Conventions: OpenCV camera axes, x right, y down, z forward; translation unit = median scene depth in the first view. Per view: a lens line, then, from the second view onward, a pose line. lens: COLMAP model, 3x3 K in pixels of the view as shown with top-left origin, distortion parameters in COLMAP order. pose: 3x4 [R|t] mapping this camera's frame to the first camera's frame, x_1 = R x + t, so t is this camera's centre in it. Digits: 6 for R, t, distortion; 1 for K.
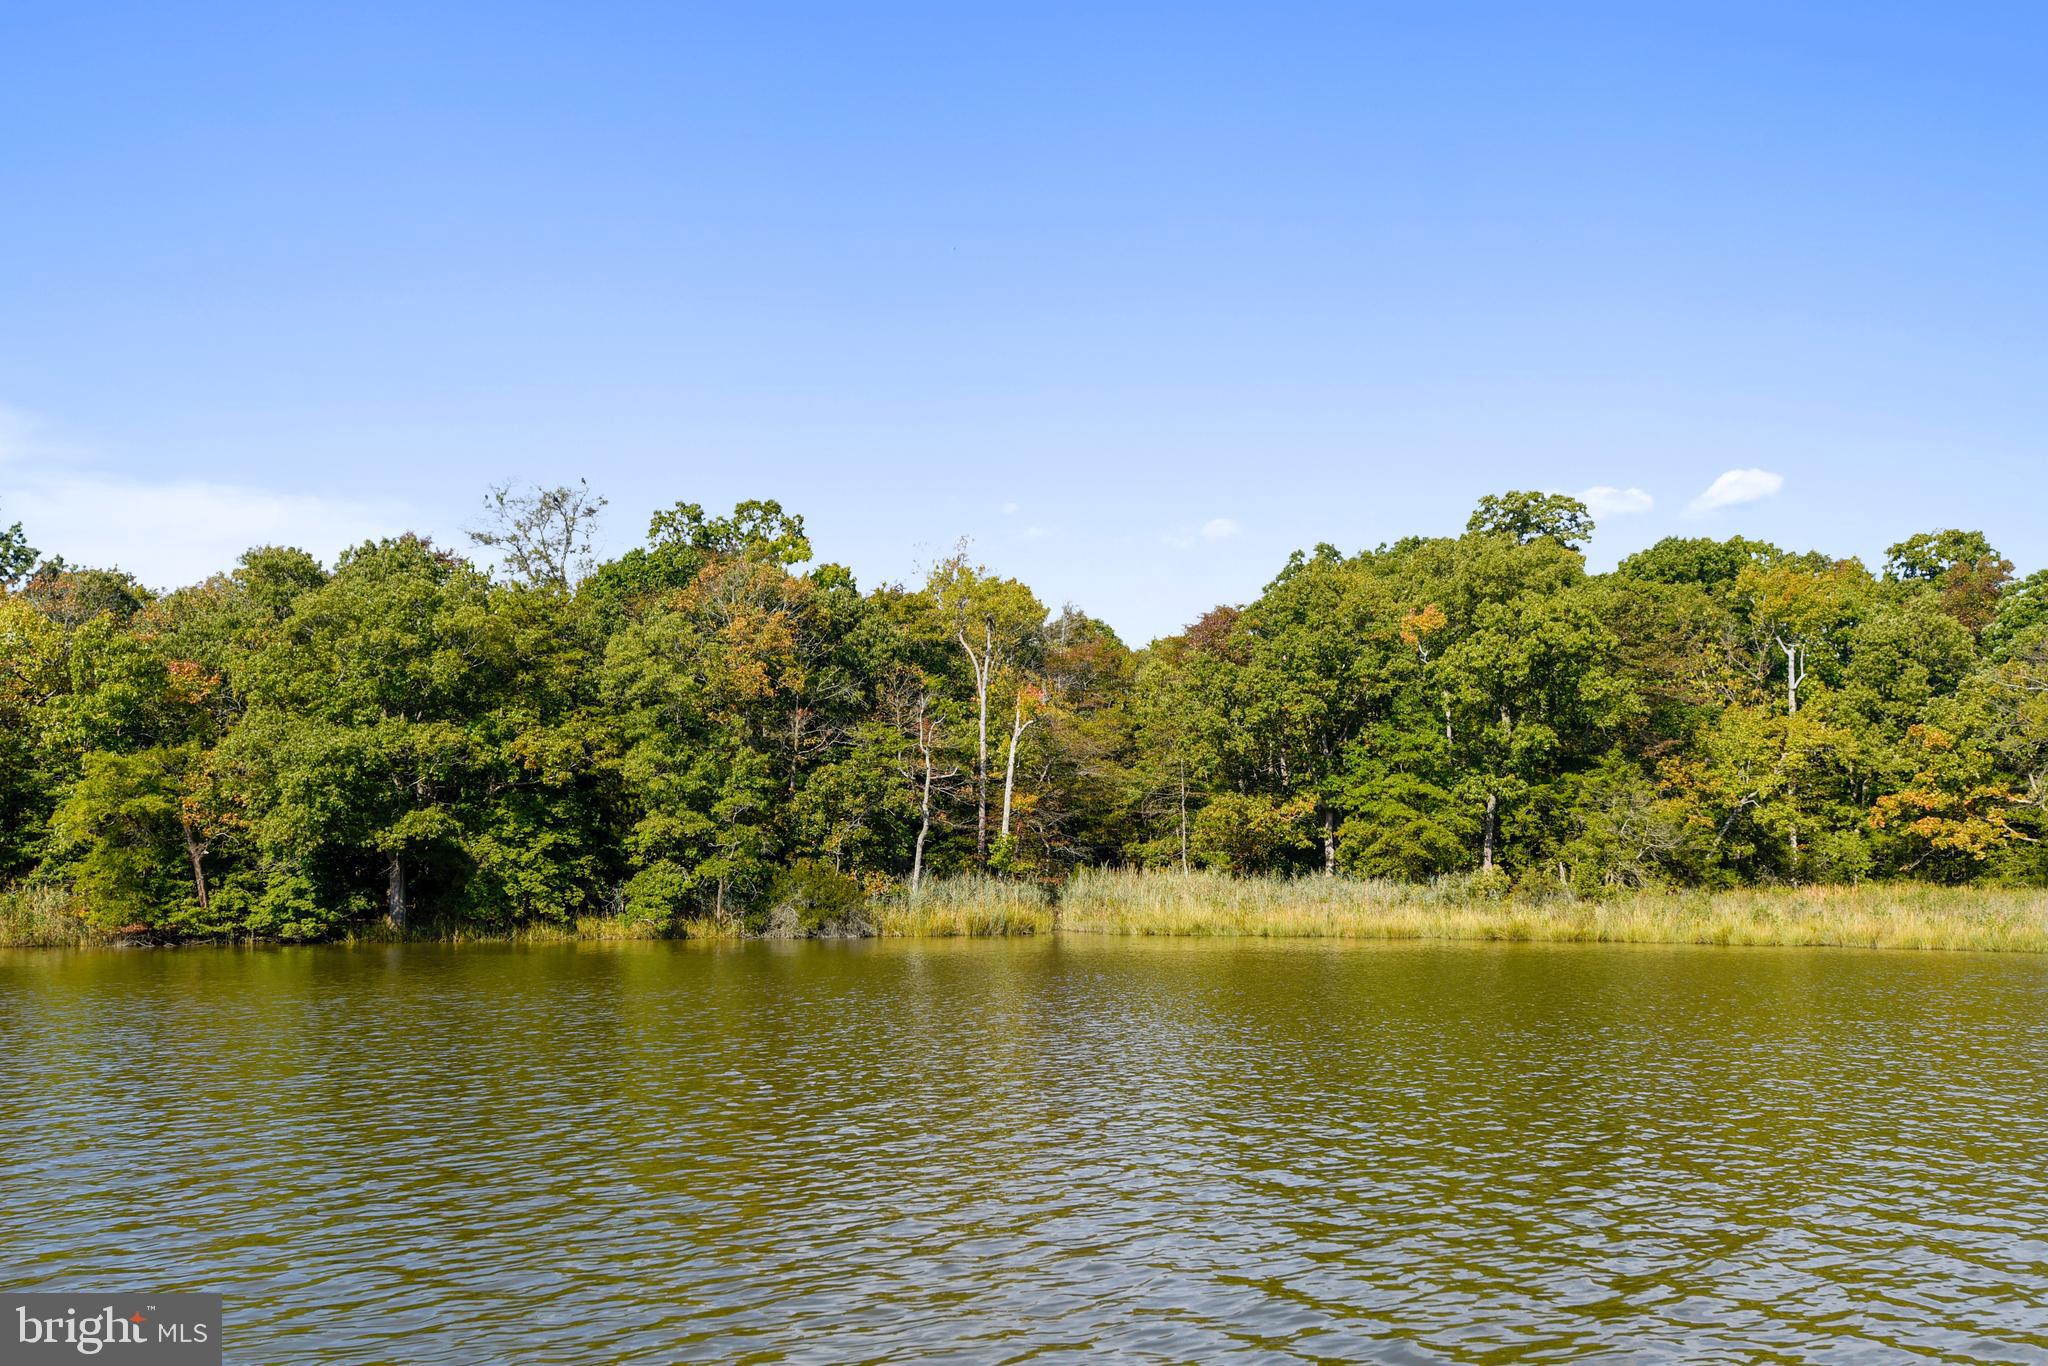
lens RADIAL K [[1971.5, 0, 1024.0], [0, 1971.5, 683.0], [0, 0, 1]] dist [0.044835, -0.022676]
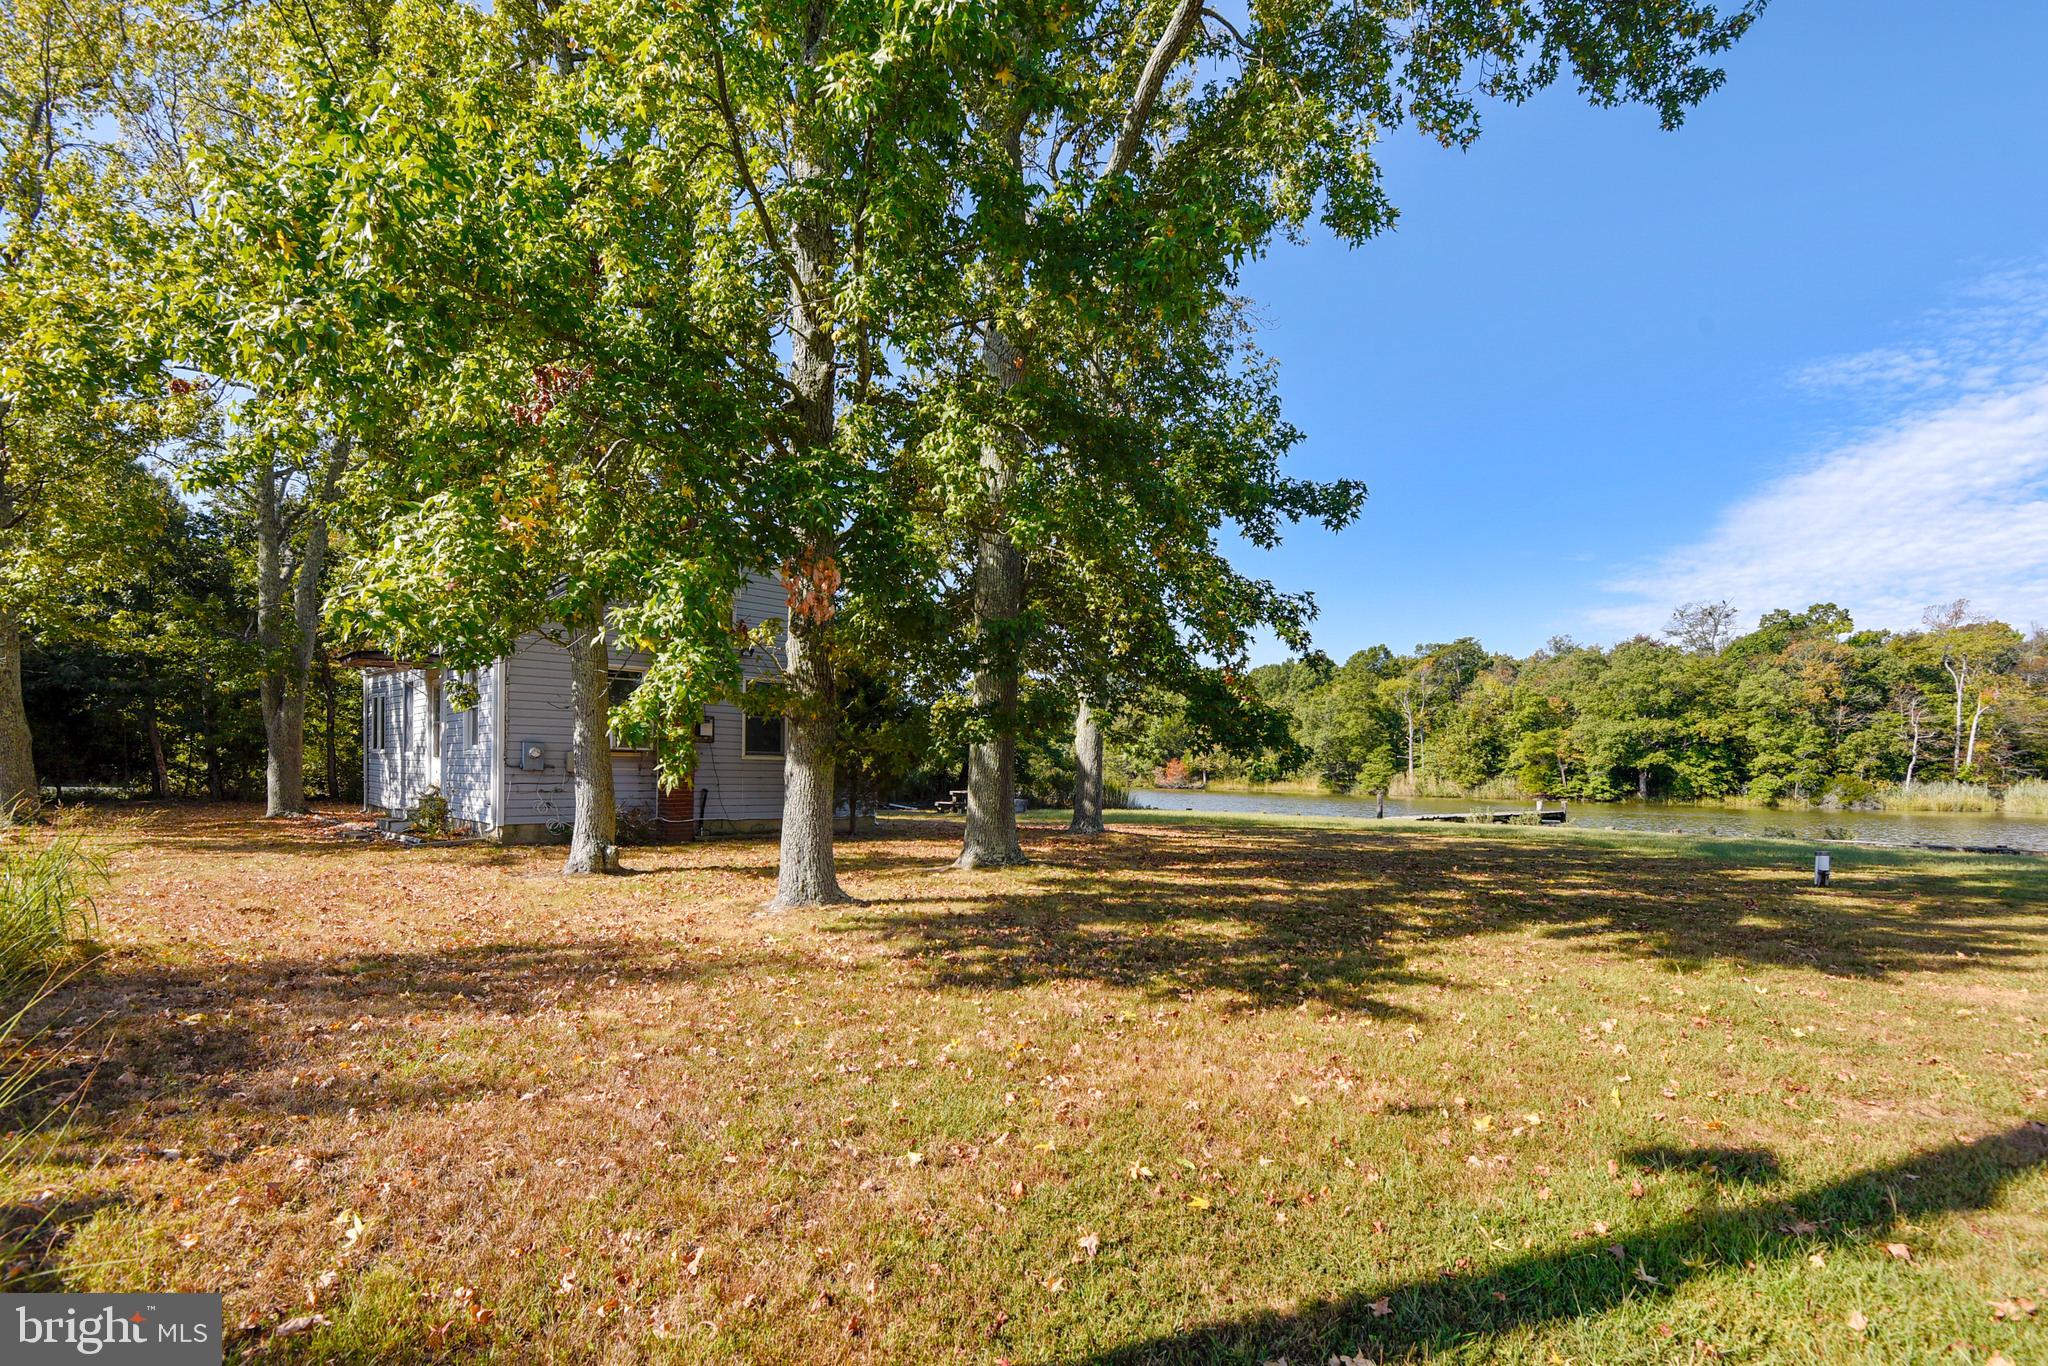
lens RADIAL K [[957.5, 0, 1020.4], [0, 957.5, 793.4], [0, 0, 1]] dist [-0.020049, -0.001311]
pose [[0.667615, 0.032605, -0.743792, 0.059449], [0.059424, 0.993520, 0.096890, -0.046331], [0.742131, -0.108885, 0.661351, -0.391284]]
